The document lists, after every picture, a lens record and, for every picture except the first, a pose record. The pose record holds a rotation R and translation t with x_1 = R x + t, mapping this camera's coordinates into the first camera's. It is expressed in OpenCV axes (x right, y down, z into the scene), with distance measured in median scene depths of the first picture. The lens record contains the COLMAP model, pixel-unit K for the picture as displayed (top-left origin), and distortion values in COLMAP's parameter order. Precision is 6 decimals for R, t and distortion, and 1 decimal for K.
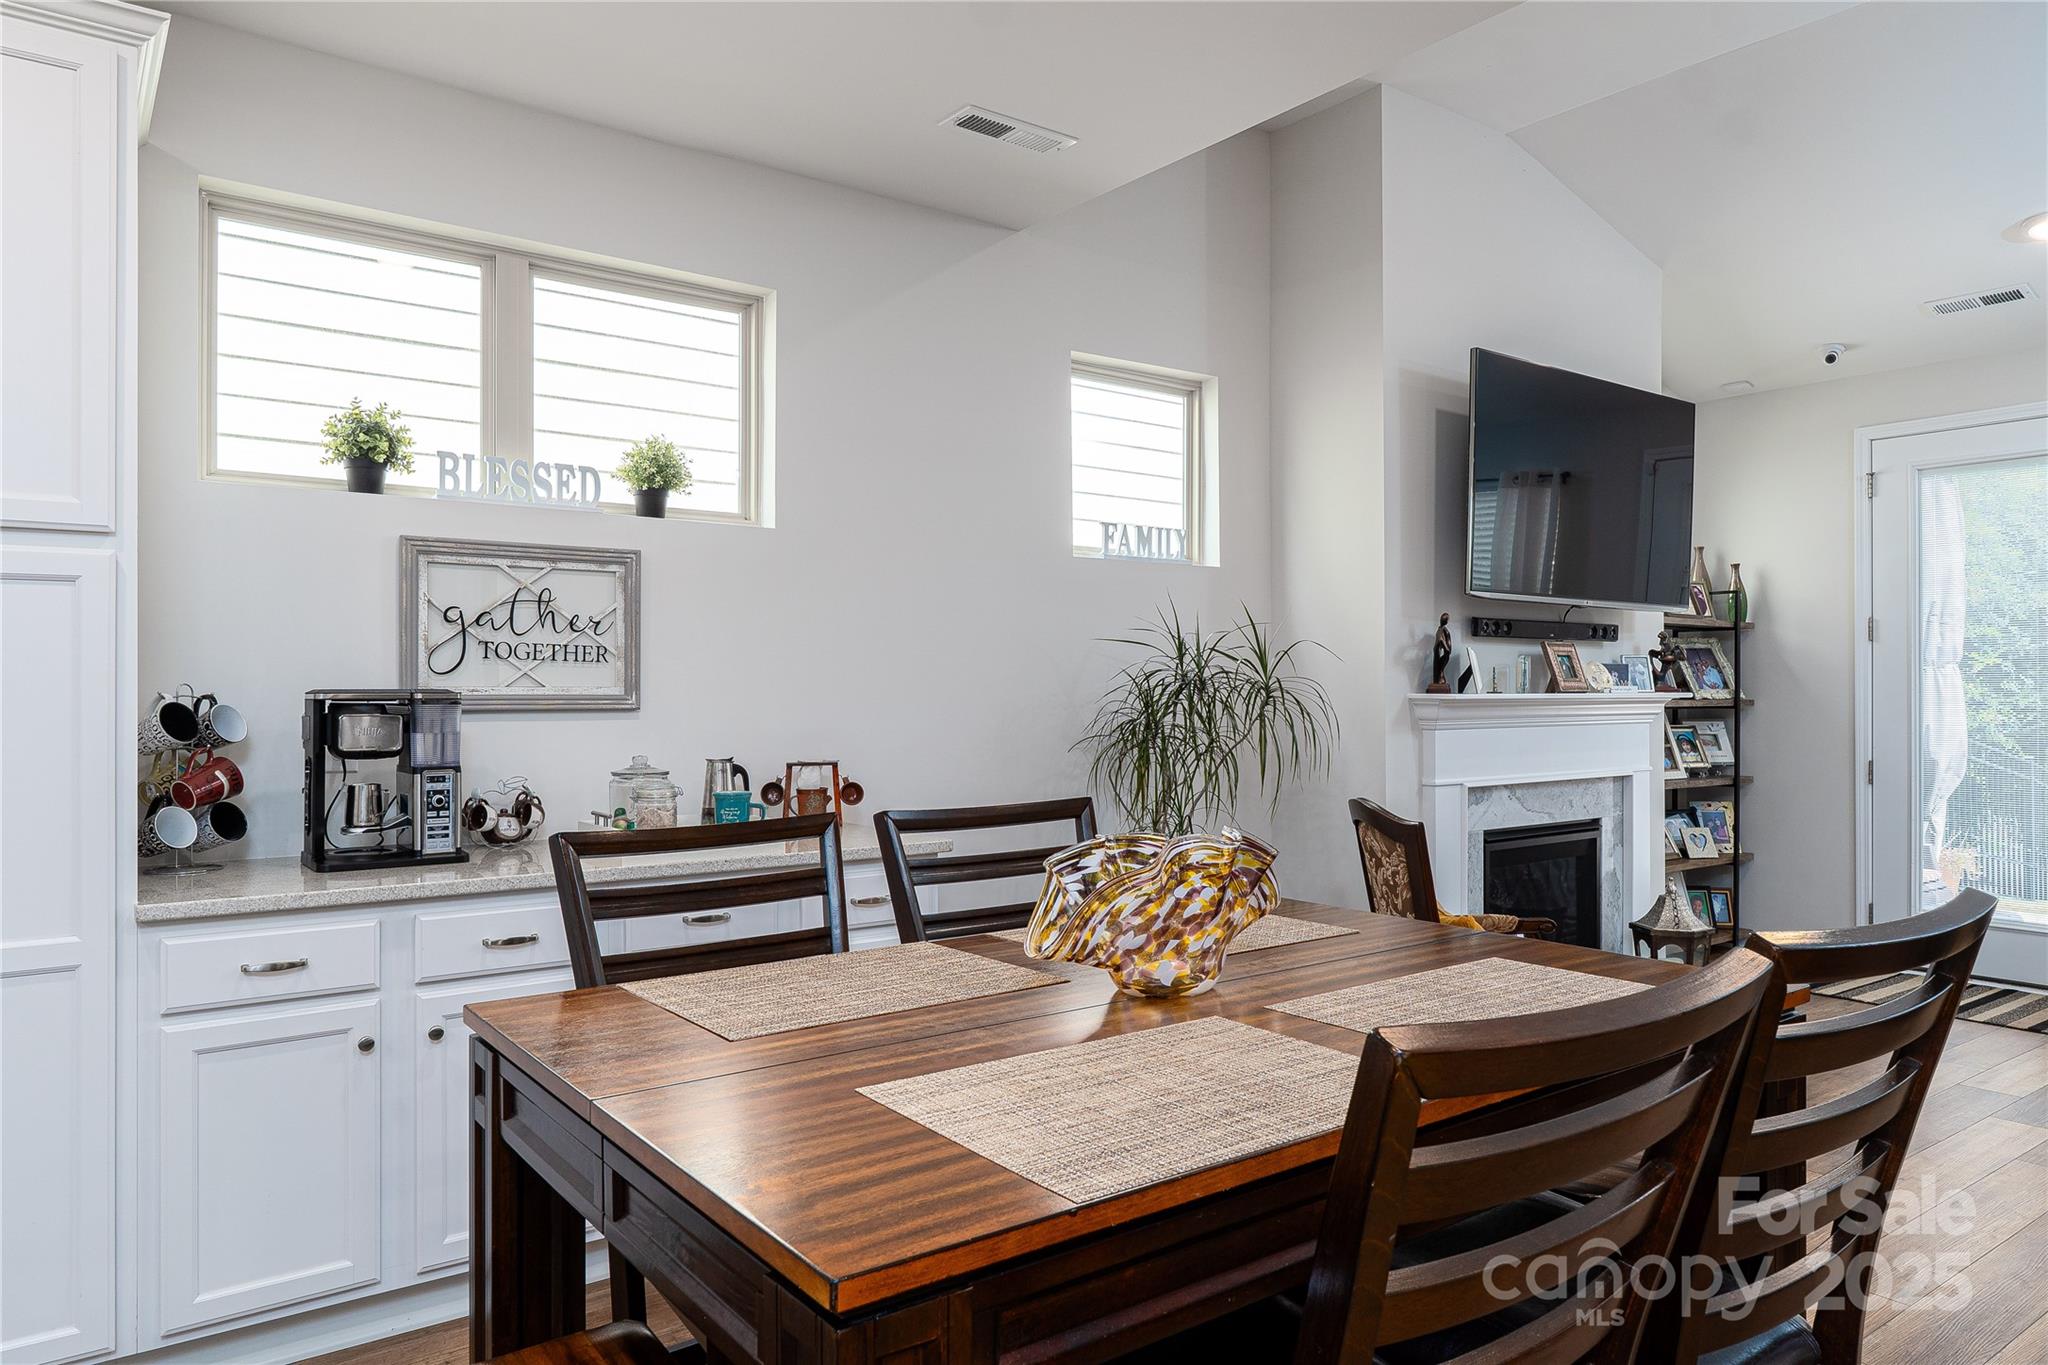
lens RADIAL K [[1318.1, 0, 1024.0], [0, 1318.1, 682.5], [0, 0, 1]] dist [0.000910, 0.000611]
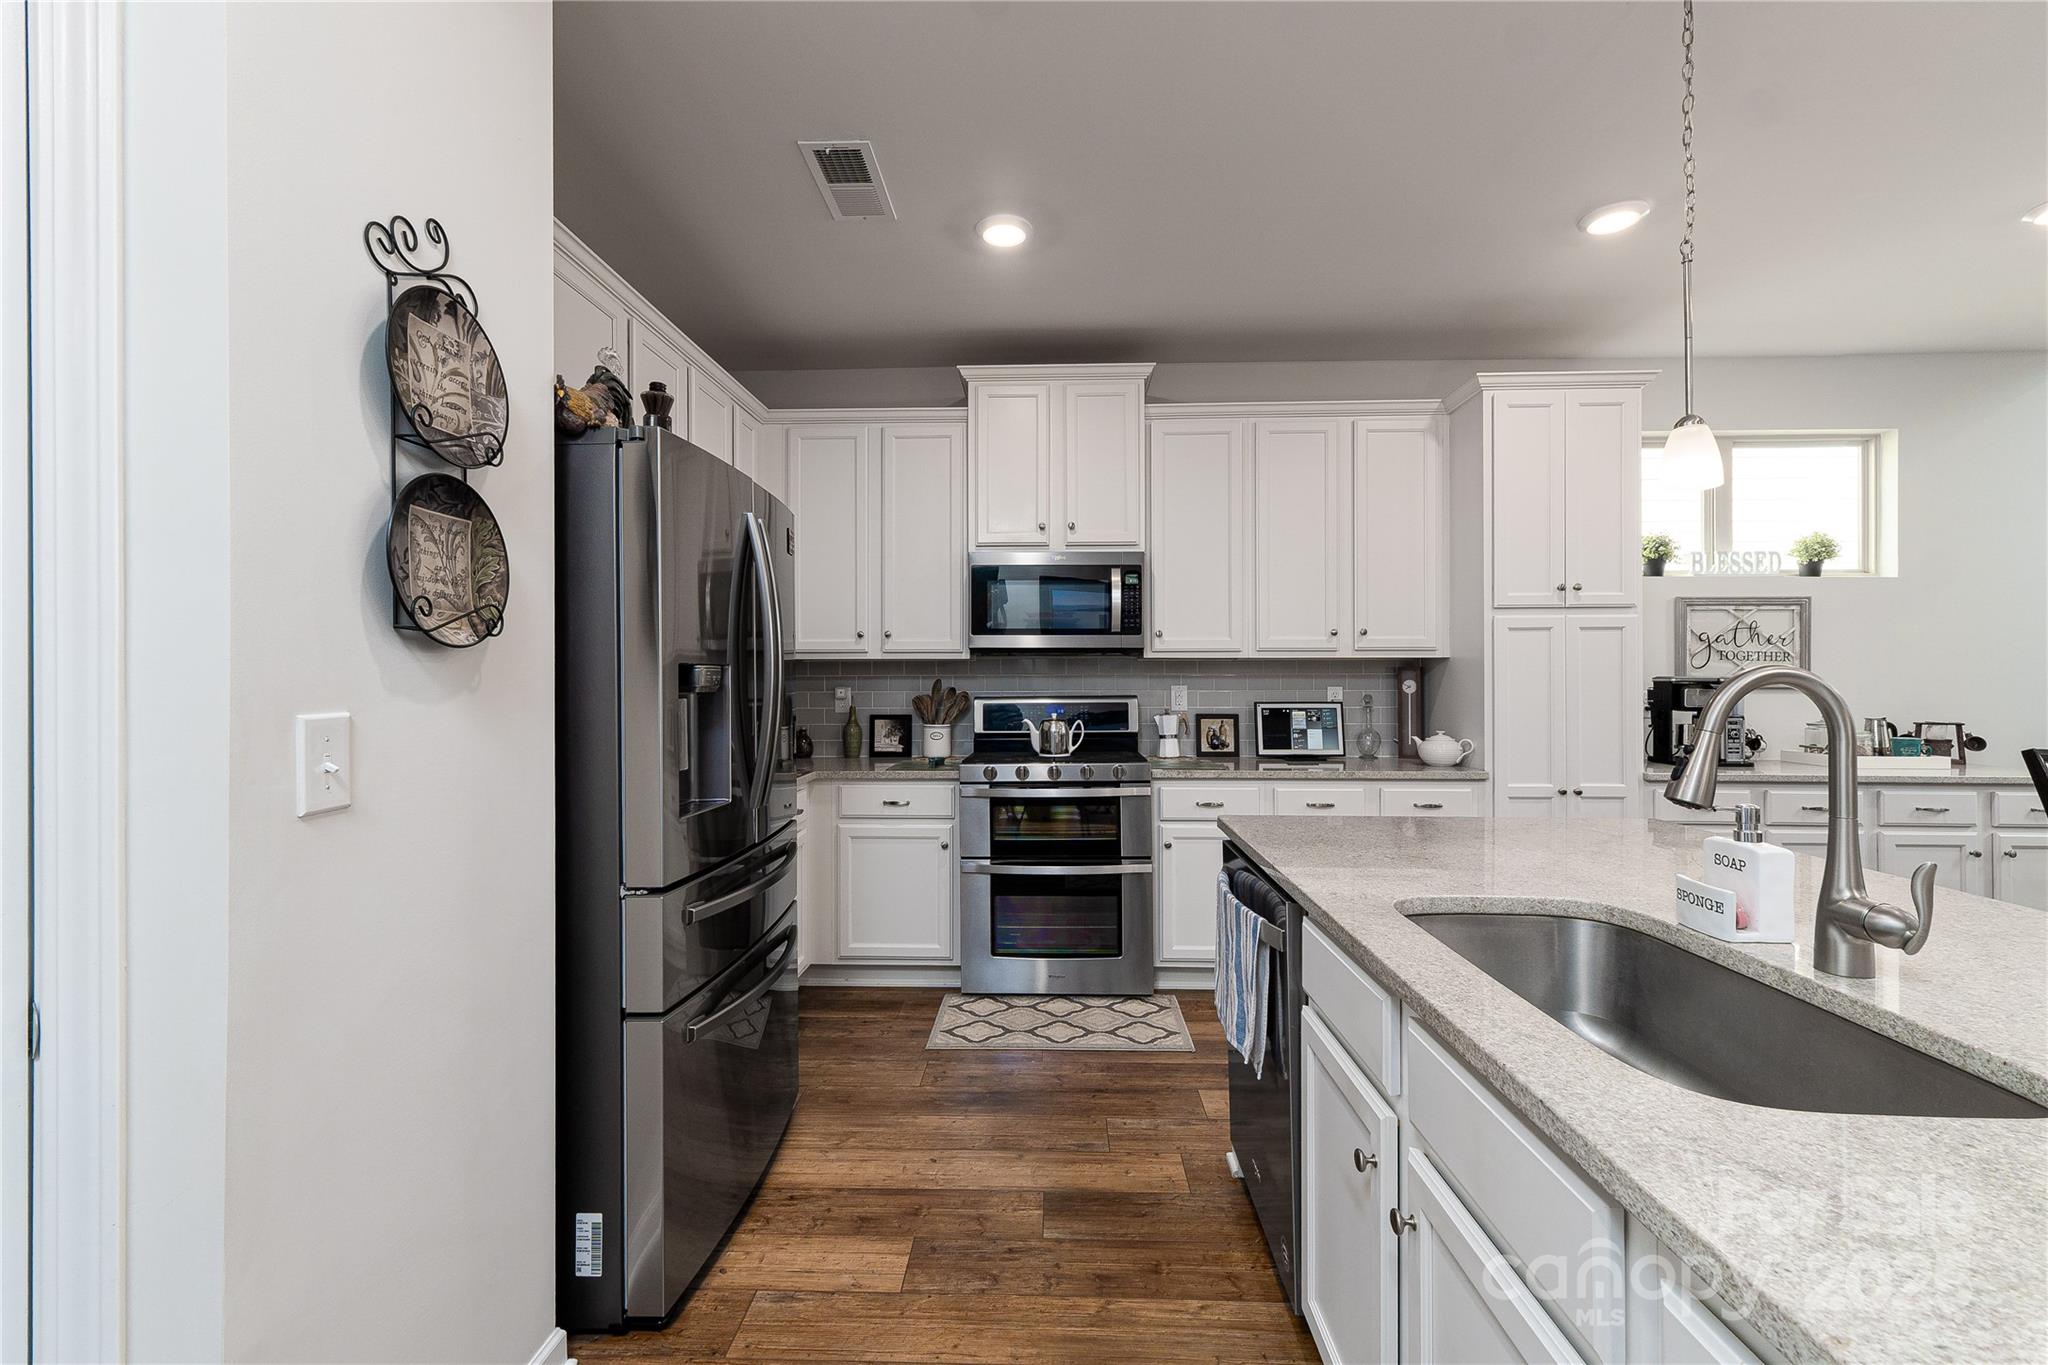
lens RADIAL K [[860.8, 0, 1025.2], [0, 860.8, 672.6], [0, 0, 1]] dist [0.004815, 0.000344]
pose [[0.774298, 0.000012, -0.632821, -0.377027], [0.001260, 0.999998, 0.001561, -0.003312], [0.632819, -0.002006, 0.774297, -0.539477]]
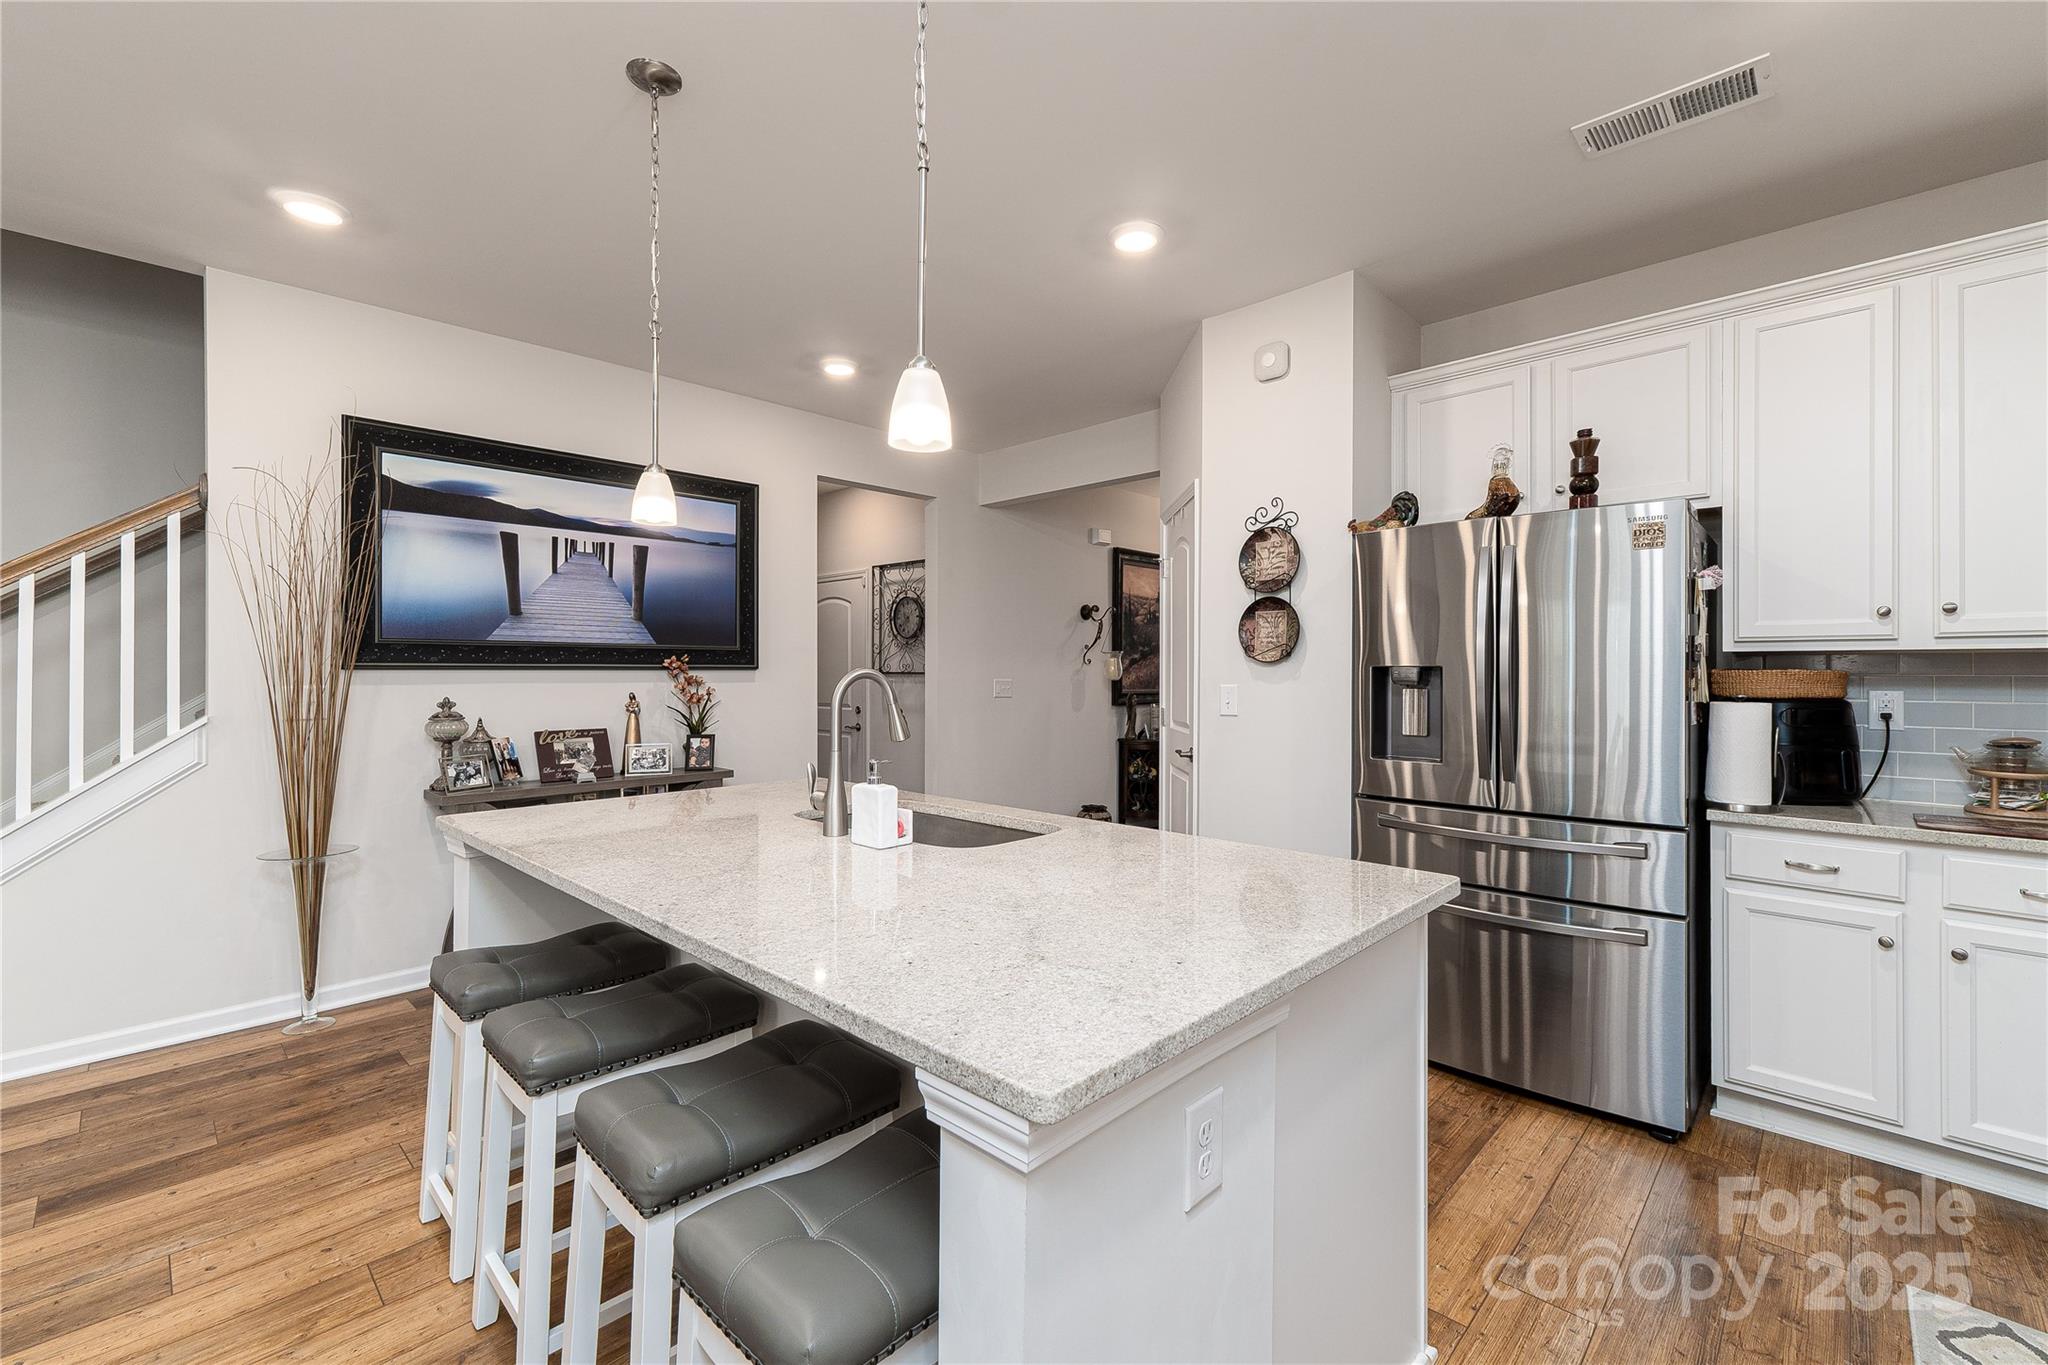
lens RADIAL K [[860.8, 0, 1025.2], [0, 860.8, 672.6], [0, 0, 1]] dist [0.004815, 0.000344]
pose [[-0.986981, 0.003847, -0.160790, -0.377871], [0.004105, 0.999991, -0.001273, -0.002288], [0.160784, -0.001916, -0.986988, 0.506749]]
